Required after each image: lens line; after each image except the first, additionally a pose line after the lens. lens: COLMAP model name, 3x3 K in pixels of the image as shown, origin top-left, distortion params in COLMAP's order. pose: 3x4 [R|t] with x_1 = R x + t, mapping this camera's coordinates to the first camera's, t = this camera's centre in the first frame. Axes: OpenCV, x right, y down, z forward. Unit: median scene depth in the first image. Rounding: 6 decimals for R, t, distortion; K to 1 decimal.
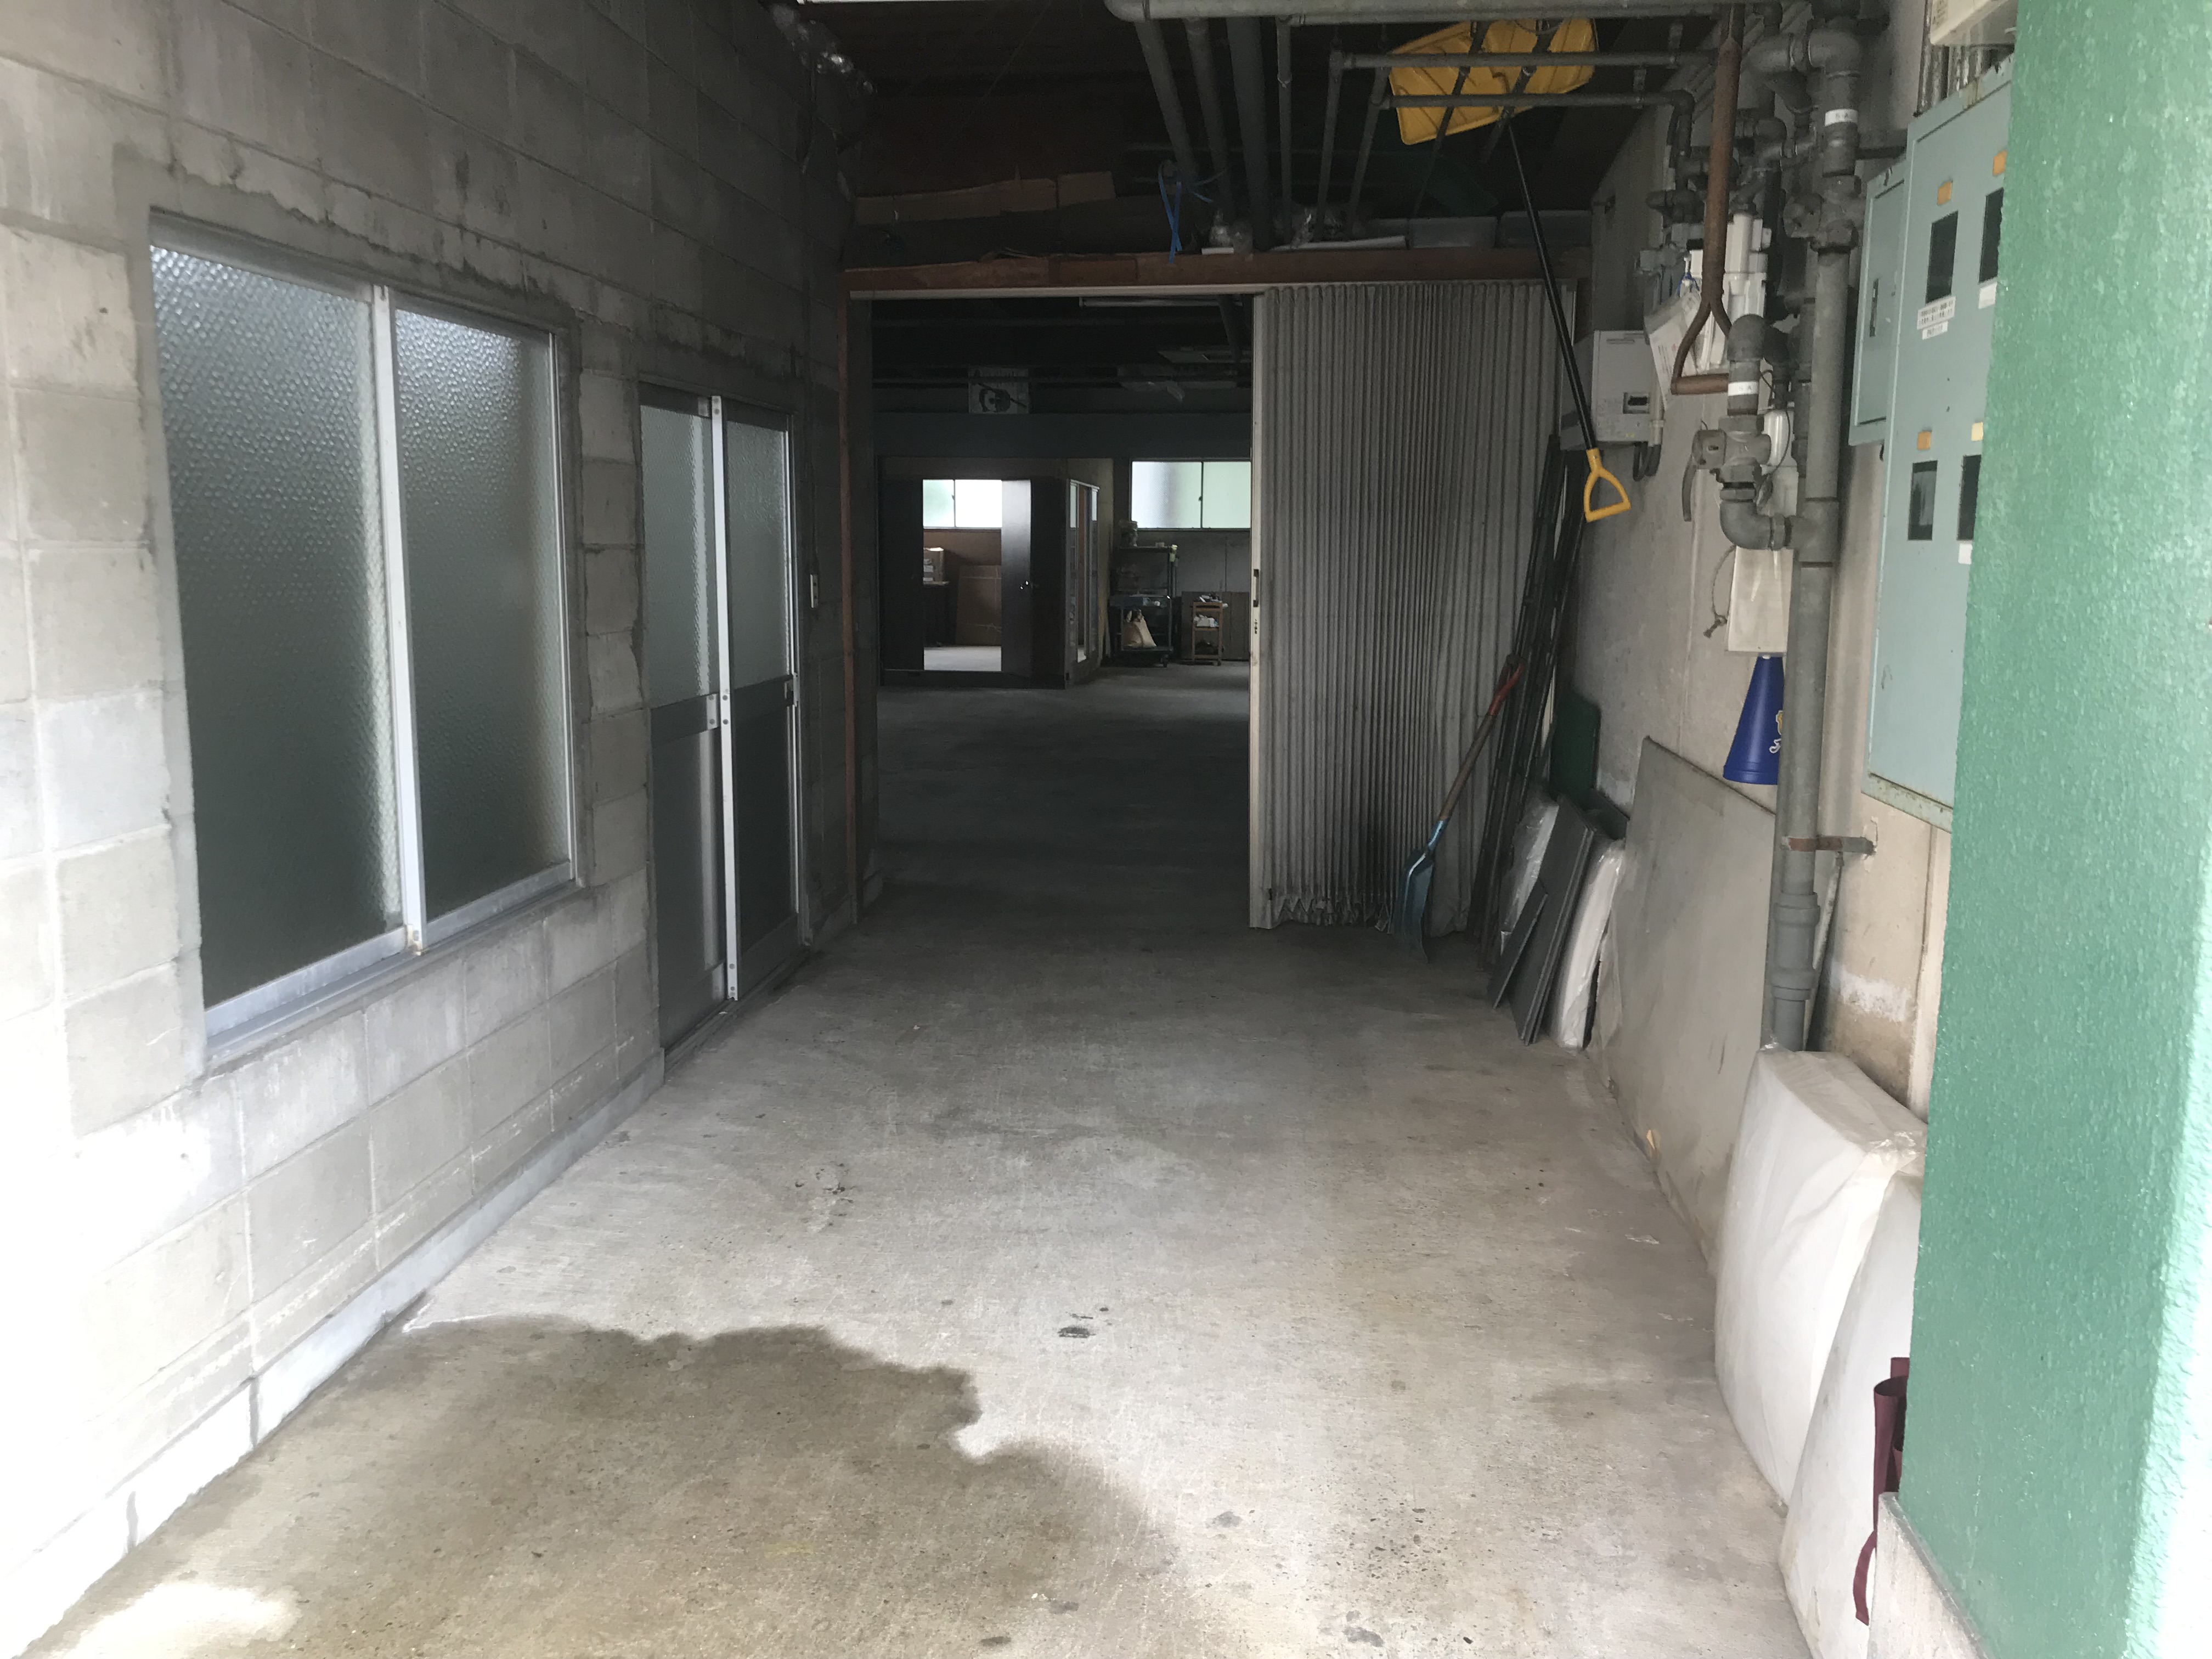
lens RADIAL K [[1812.2, 0, 1105.3], [0, 1812.2, 825.3], [0, 0, 1]] dist [0.021425, -0.012683]
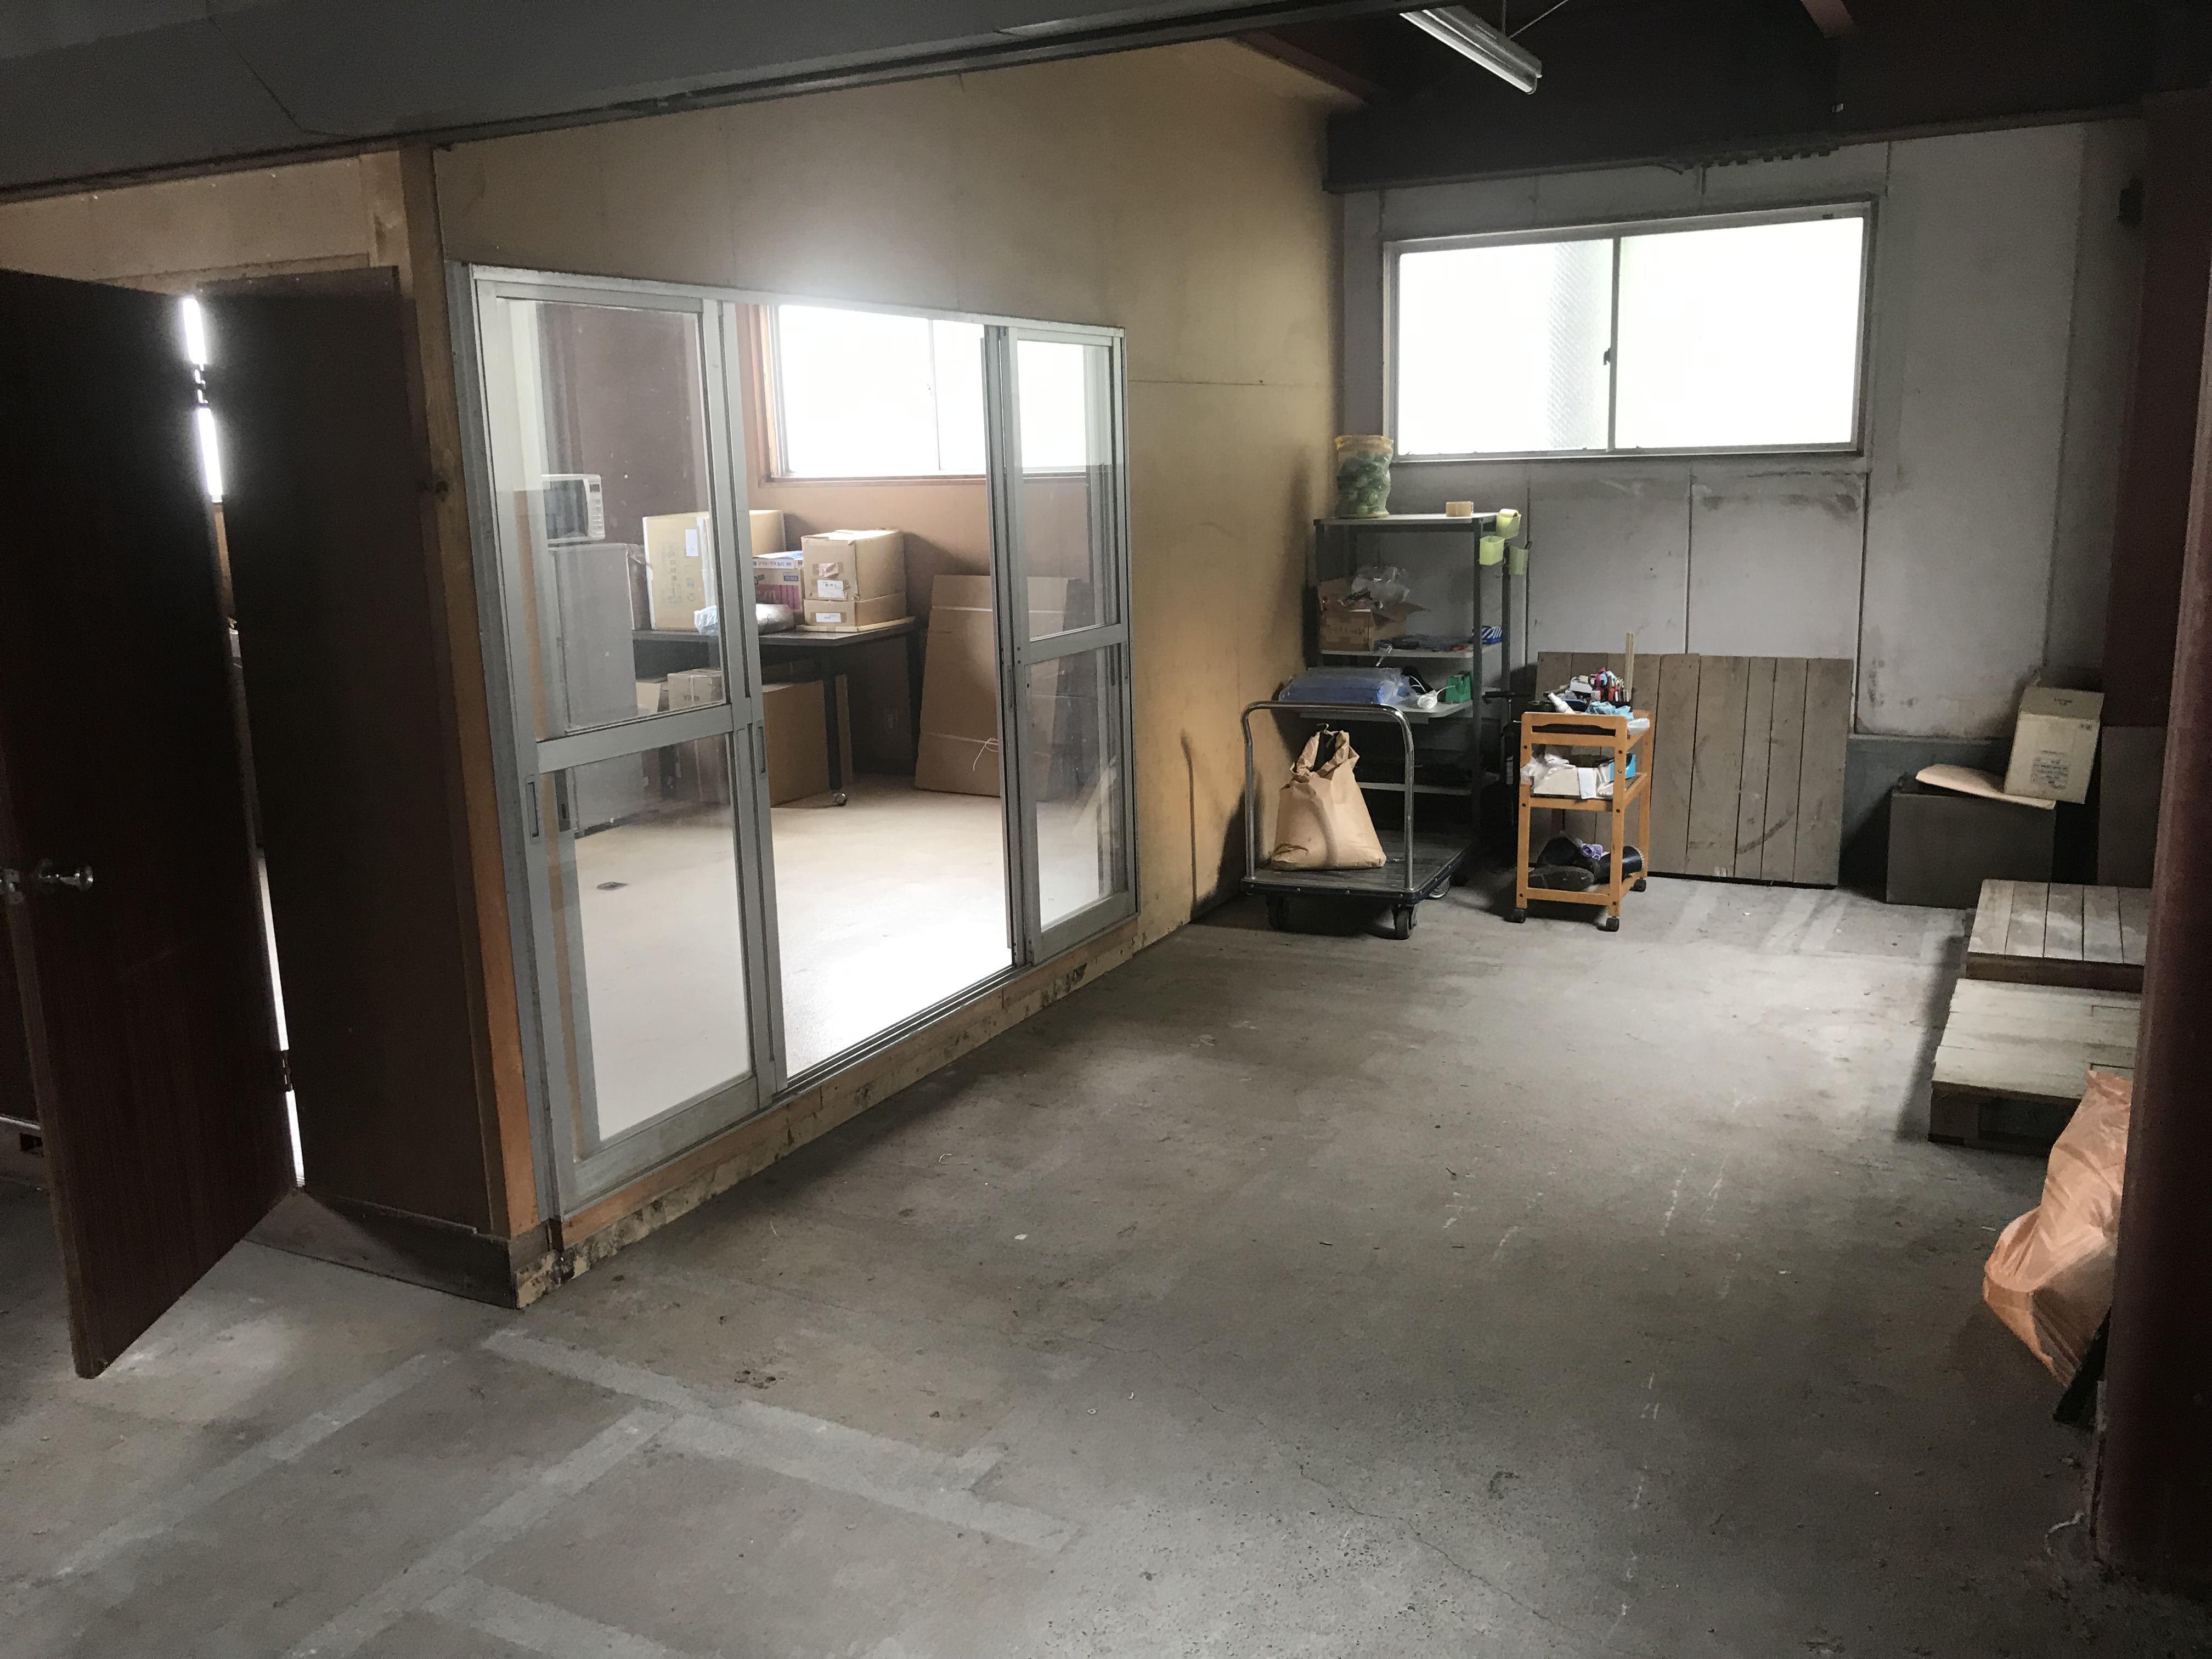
lens RADIAL K [[1812.2, 0, 1101.9], [0, 1812.2, 843.8], [0, 0, 1]] dist [0.021425, -0.012683]
pose [[0.930092, 0.046452, -0.364378, 0.093450], [-0.026718, 0.997899, 0.059015, -0.118543], [0.366354, -0.045154, 0.929379, 0.711849]]
